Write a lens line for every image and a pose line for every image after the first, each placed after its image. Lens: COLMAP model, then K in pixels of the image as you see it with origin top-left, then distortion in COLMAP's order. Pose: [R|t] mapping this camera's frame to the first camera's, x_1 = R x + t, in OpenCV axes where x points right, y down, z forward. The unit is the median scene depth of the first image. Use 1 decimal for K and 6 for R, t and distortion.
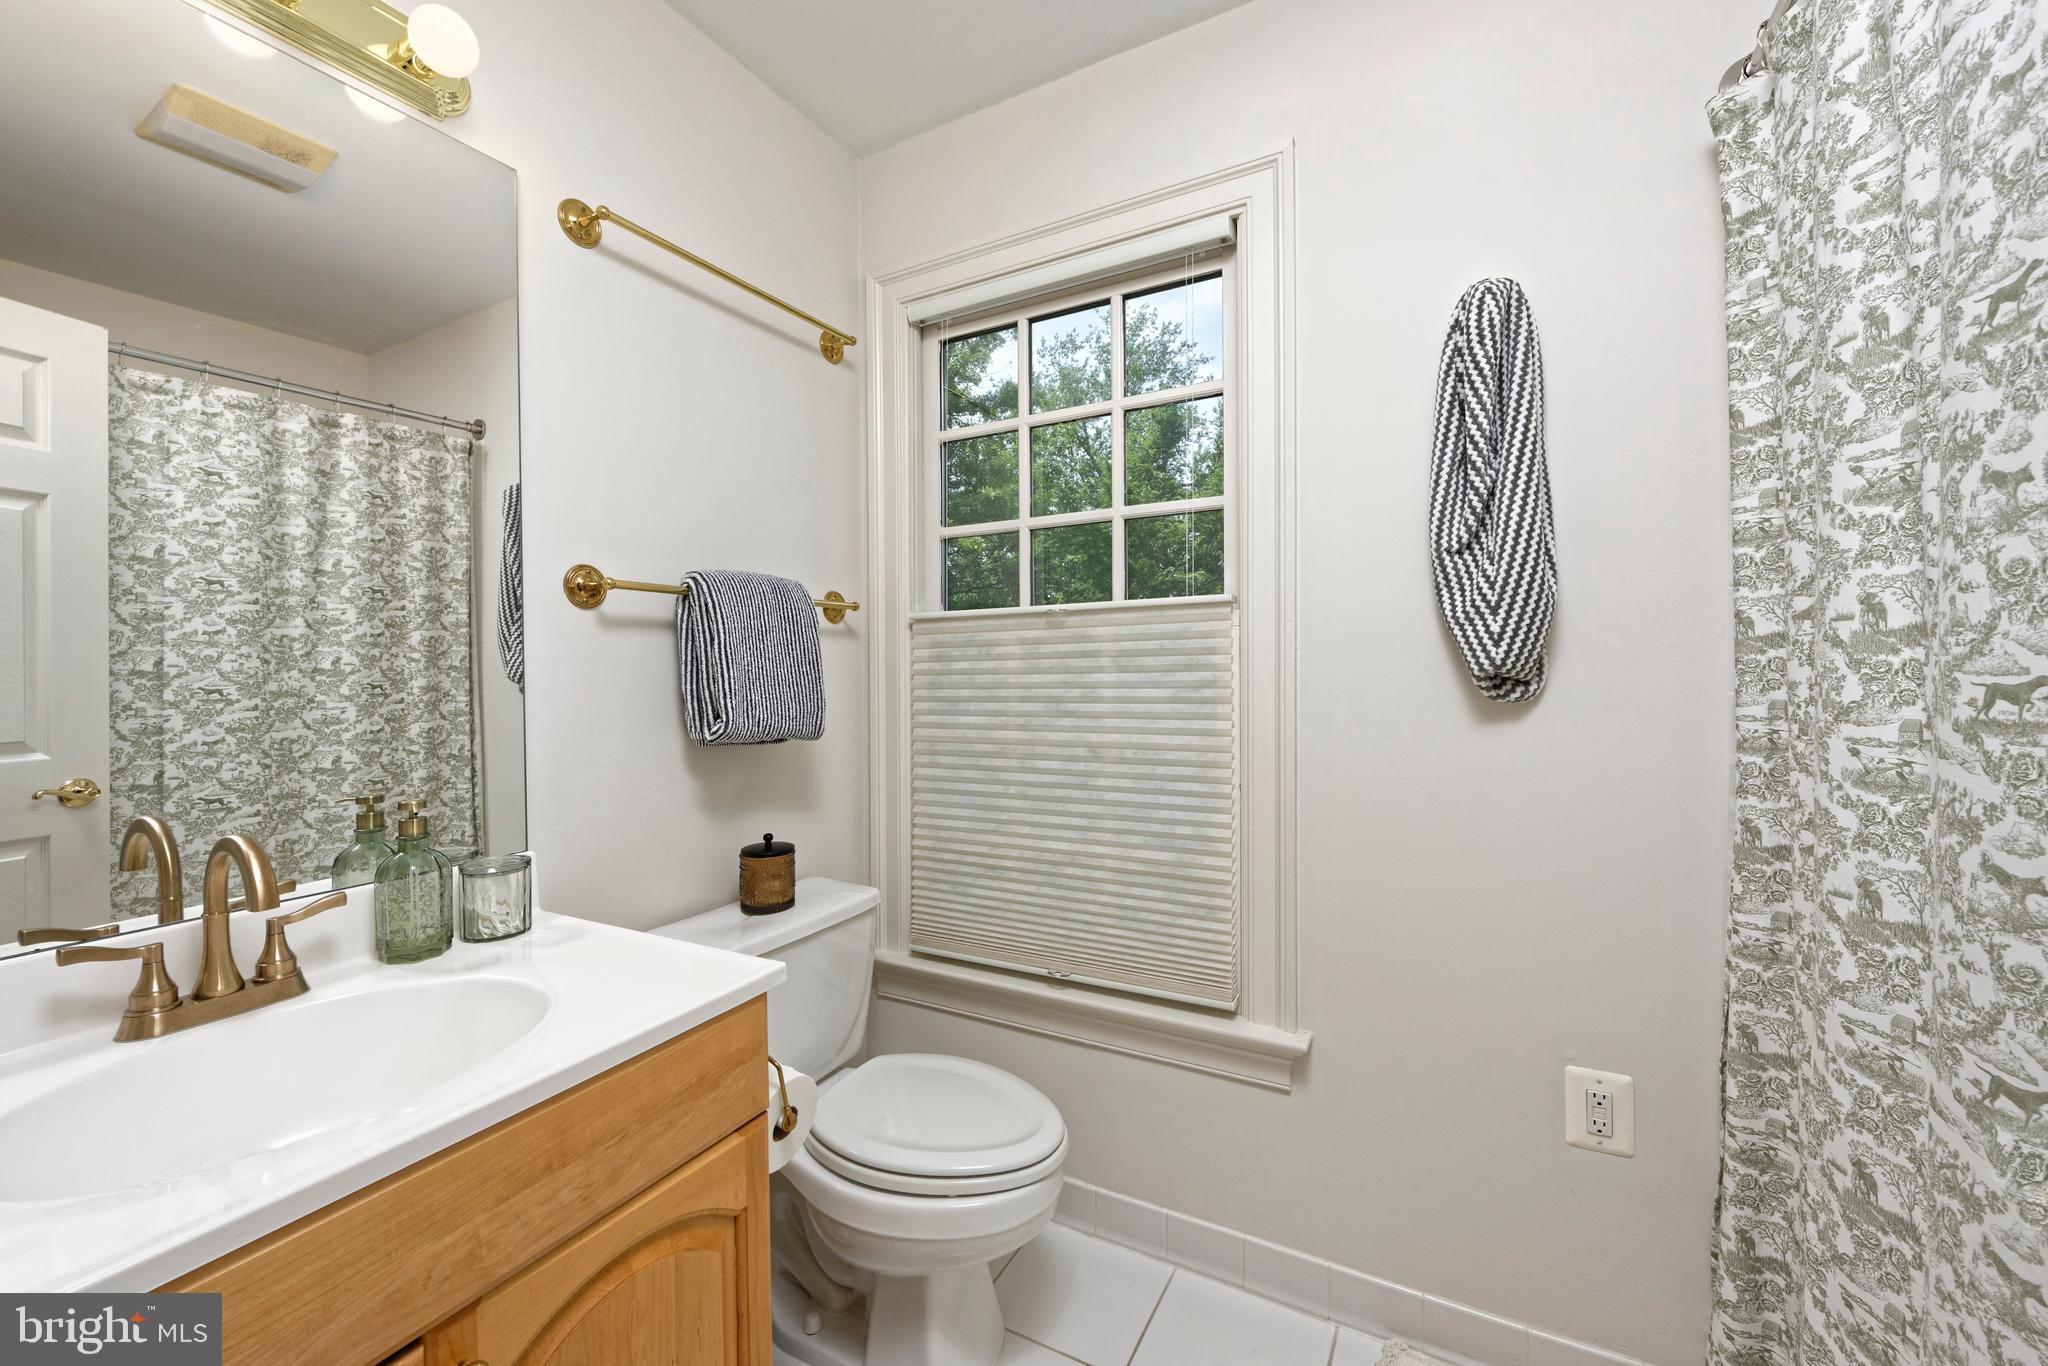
lens RADIAL K [[804.0, 0, 1022.7], [0, 804.0, 687.6], [0, 0, 1]] dist [-0.001574, -0.000121]
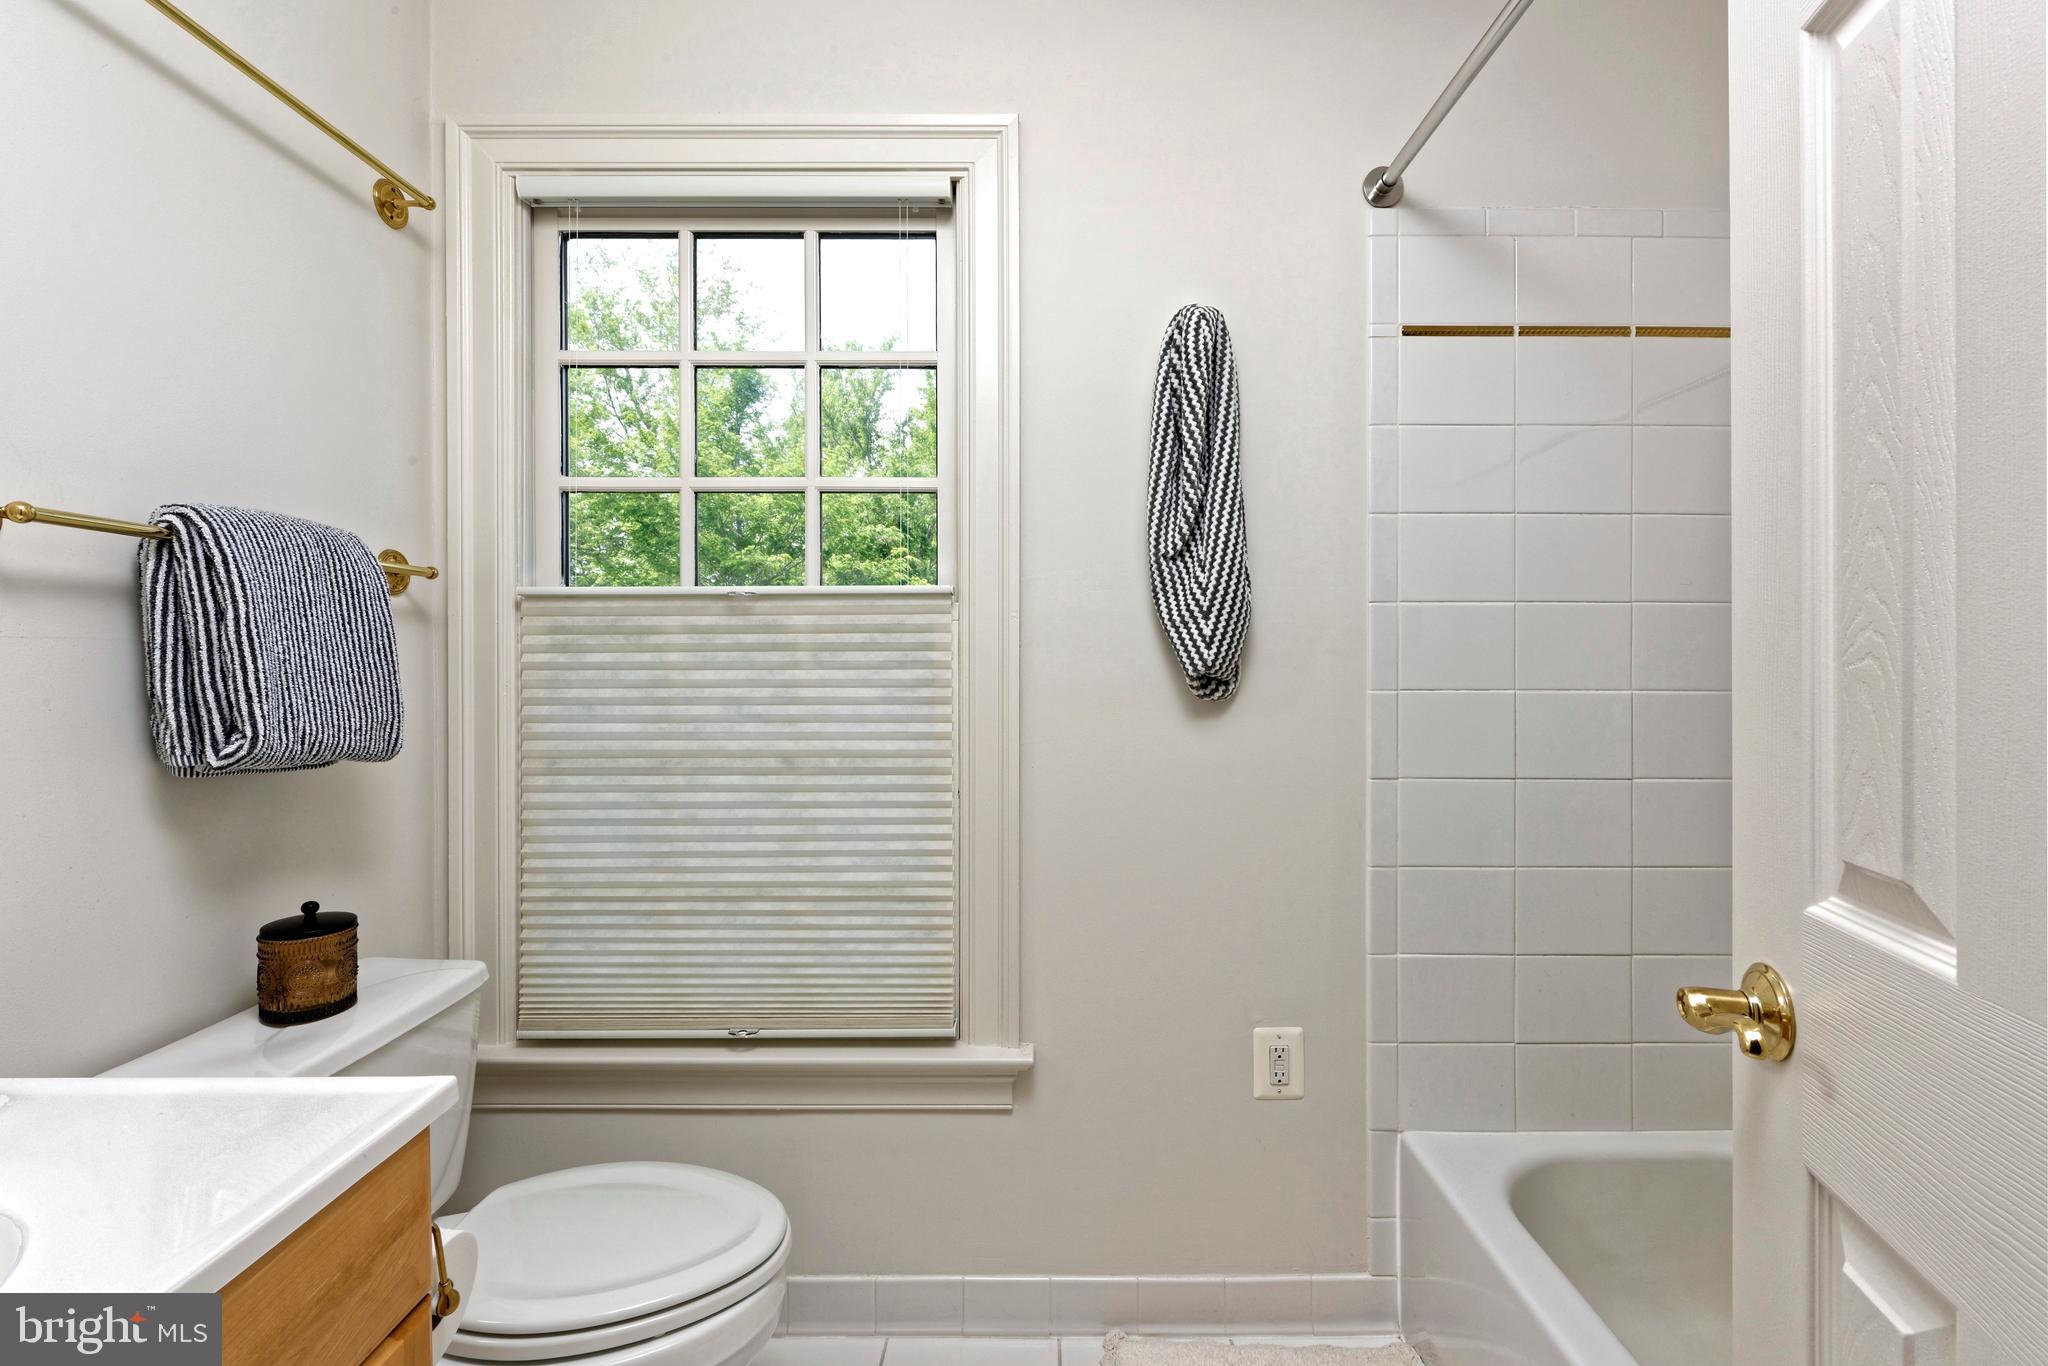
lens RADIAL K [[909.6, 0, 1024.0], [0, 909.6, 683.0], [0, 0, 1]] dist [0.002771, -0.009209]
pose [[0.876050, 0.003308, 0.482208, -0.166284], [-0.001194, 0.999988, -0.004691, 0.000417], [-0.482218, 0.003533, 0.876044, 0.042172]]
